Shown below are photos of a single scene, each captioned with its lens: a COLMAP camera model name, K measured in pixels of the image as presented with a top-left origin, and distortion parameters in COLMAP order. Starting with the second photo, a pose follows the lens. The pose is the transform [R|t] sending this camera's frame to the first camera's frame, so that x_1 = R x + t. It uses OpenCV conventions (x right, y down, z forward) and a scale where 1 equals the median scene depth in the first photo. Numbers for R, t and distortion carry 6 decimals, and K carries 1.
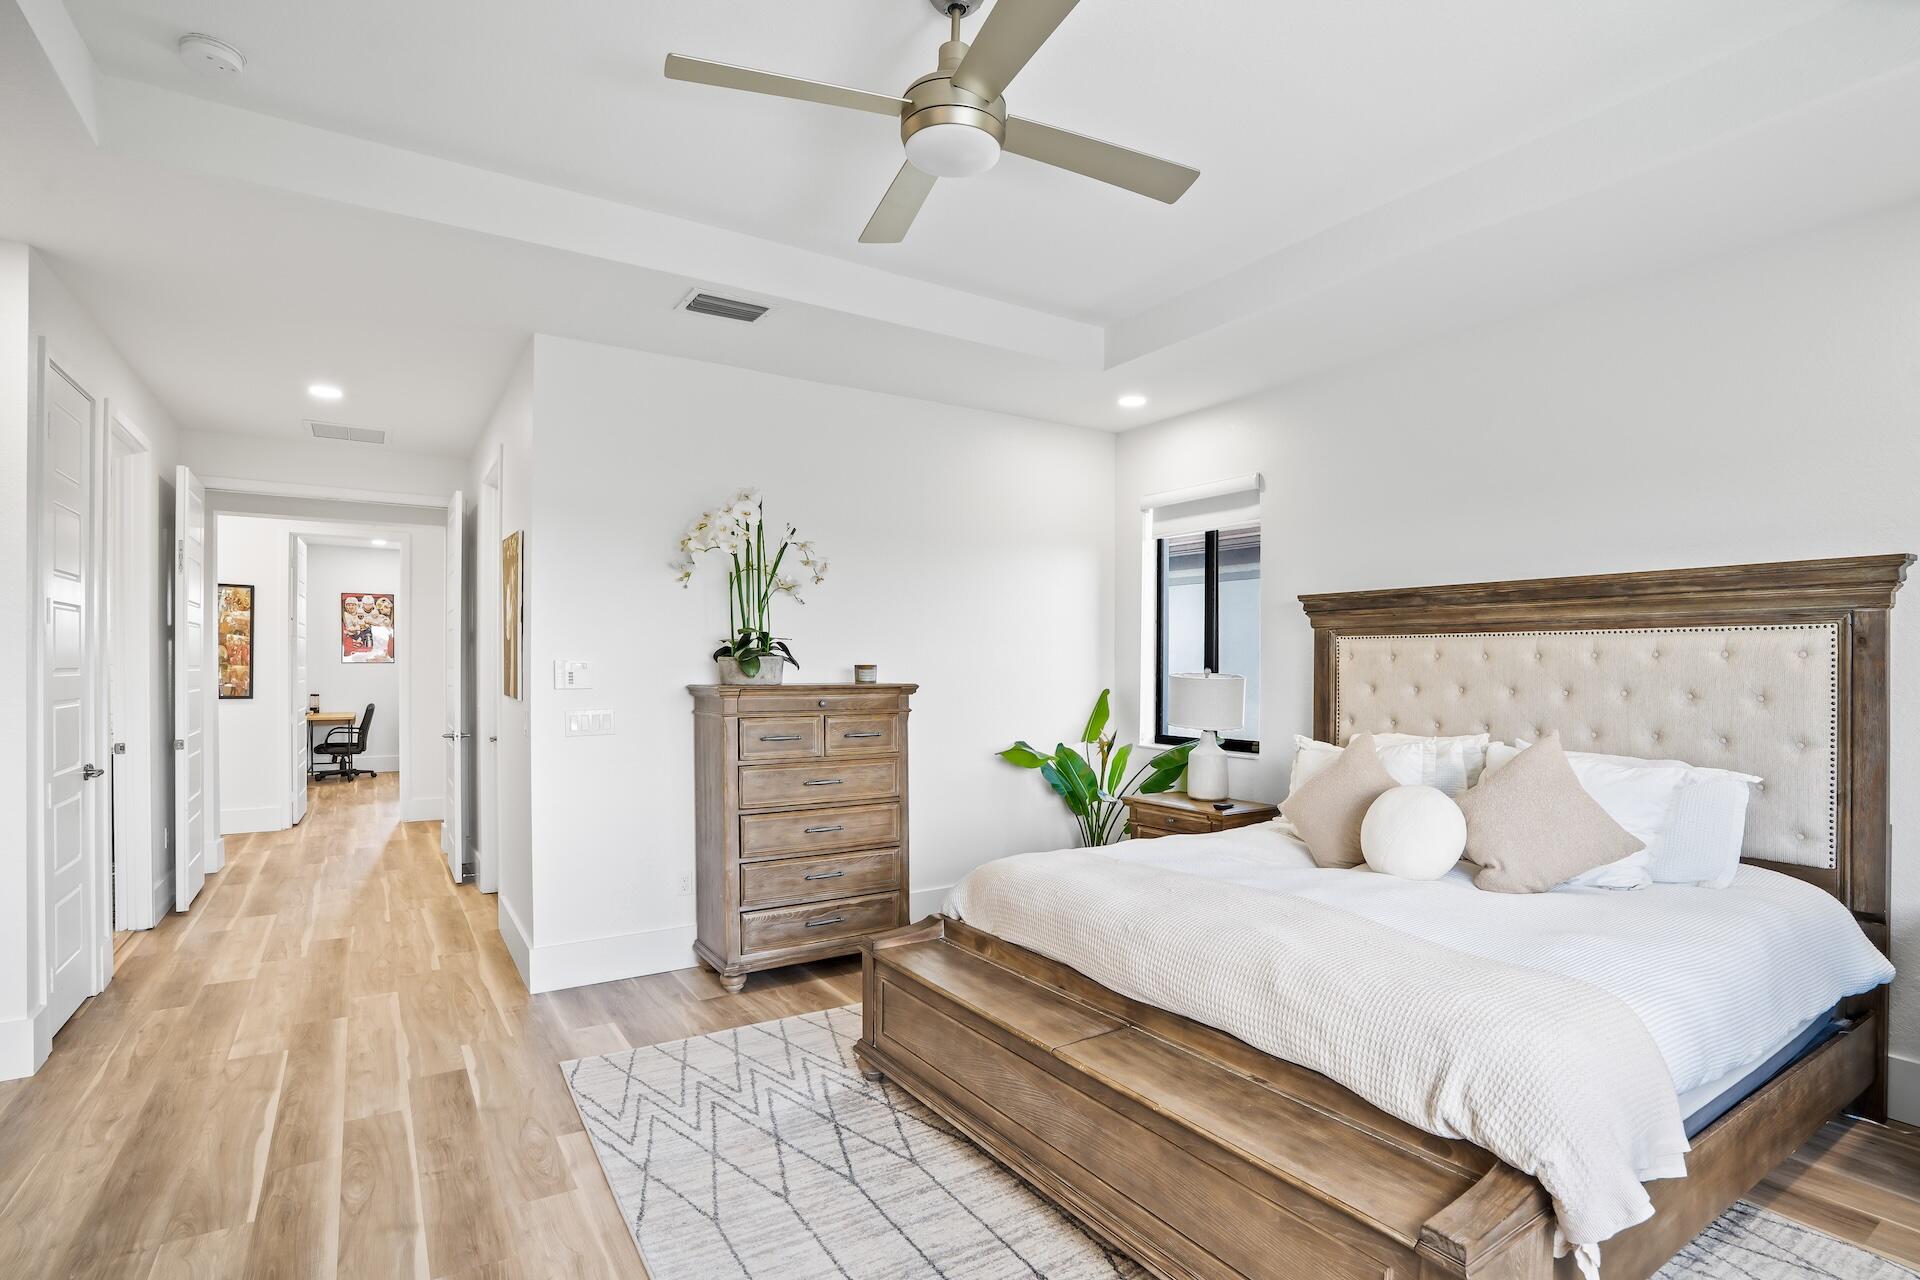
lens RADIAL K [[887.3, 0, 945.3], [0, 887.3, 655.4], [0, 0, 1]] dist [-0.068202, 0.026028]
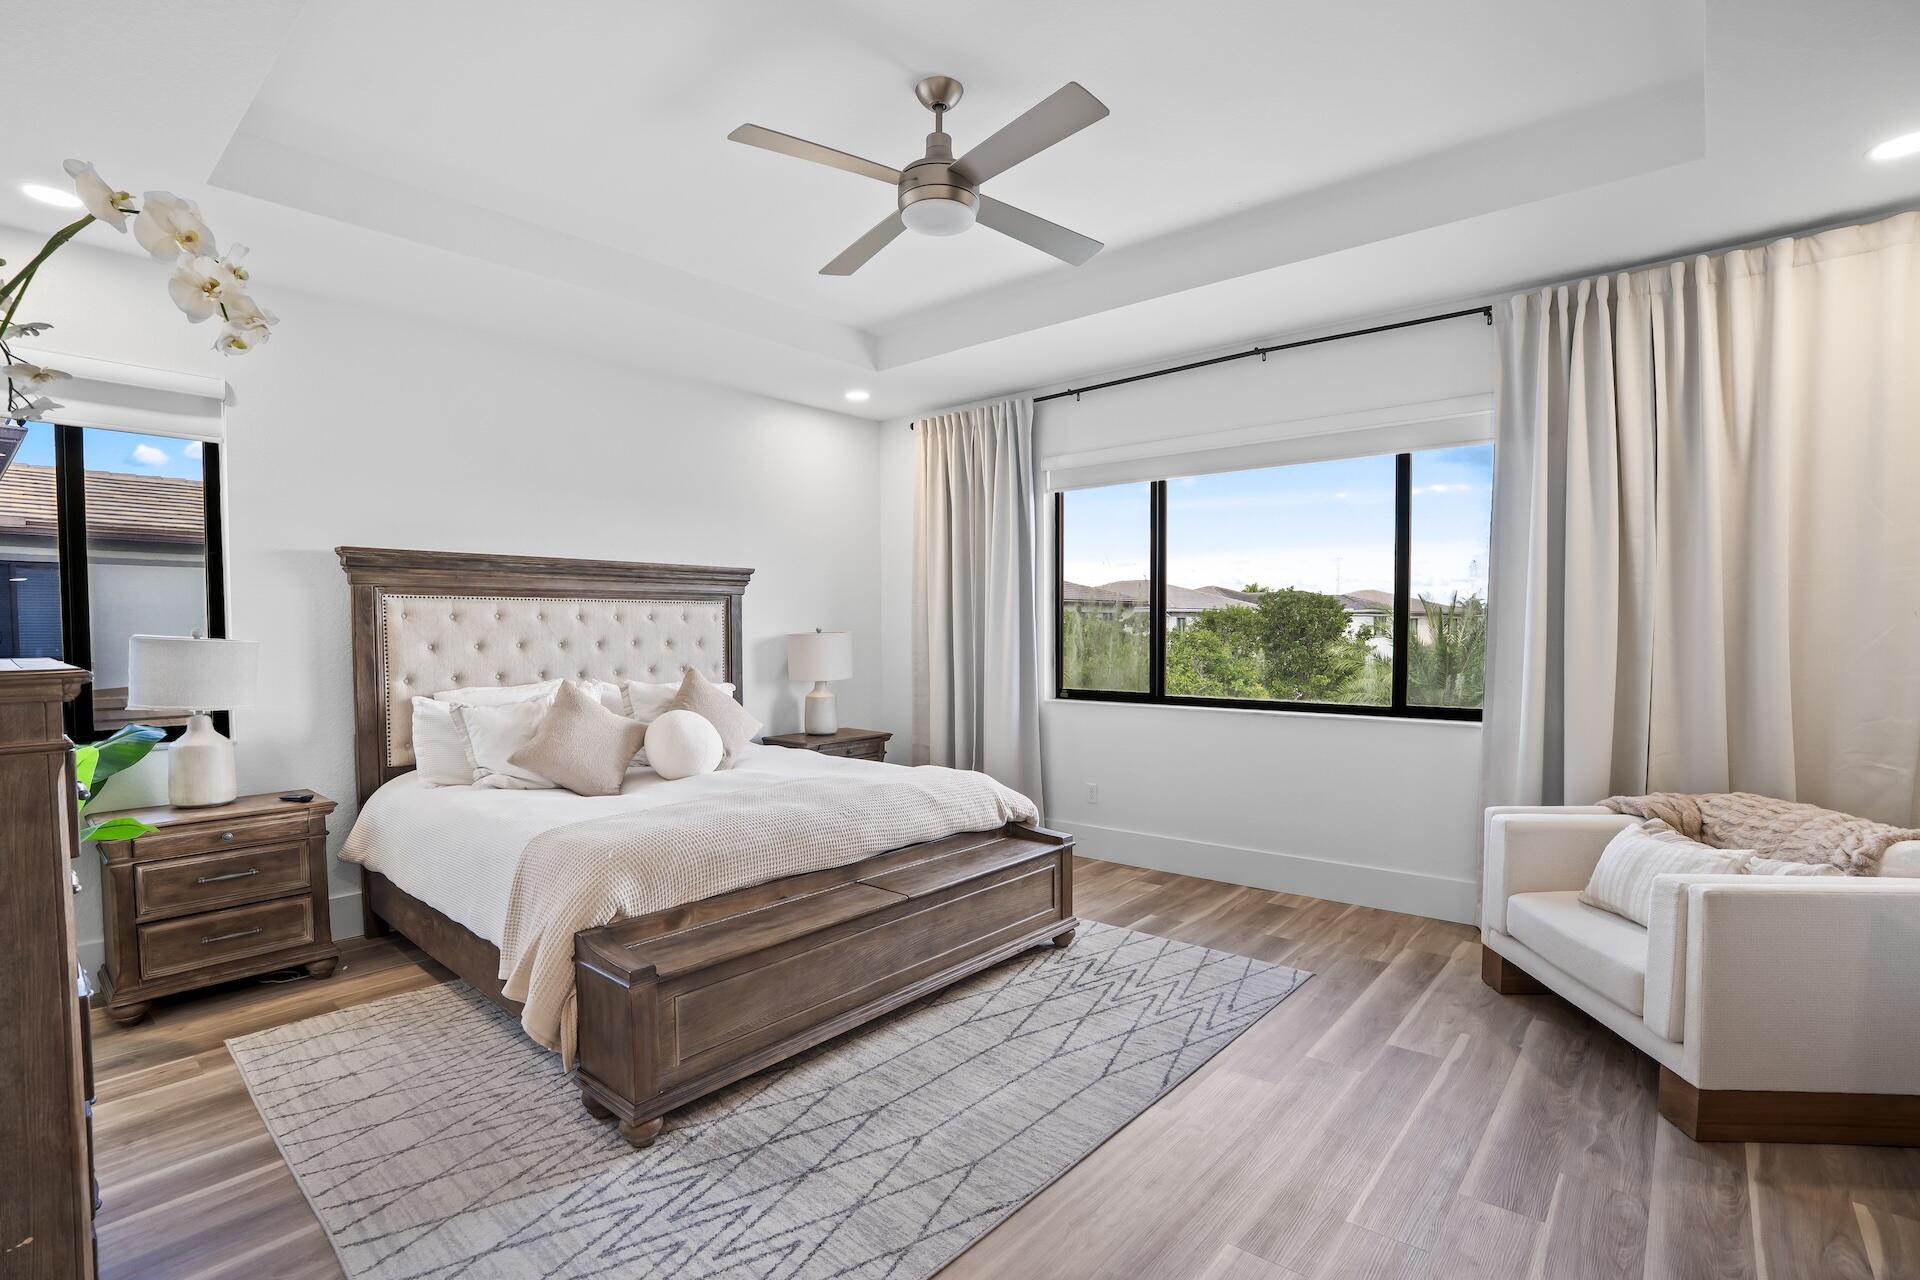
lens RADIAL K [[887.3, 0, 945.3], [0, 887.3, 655.4], [0, 0, 1]] dist [-0.068202, 0.026028]
pose [[-0.249723, -0.026919, 0.967943, -0.897935], [-0.004891, 0.999636, 0.026539, 0.024129], [-0.968305, 0.001893, -0.249764, 0.940176]]
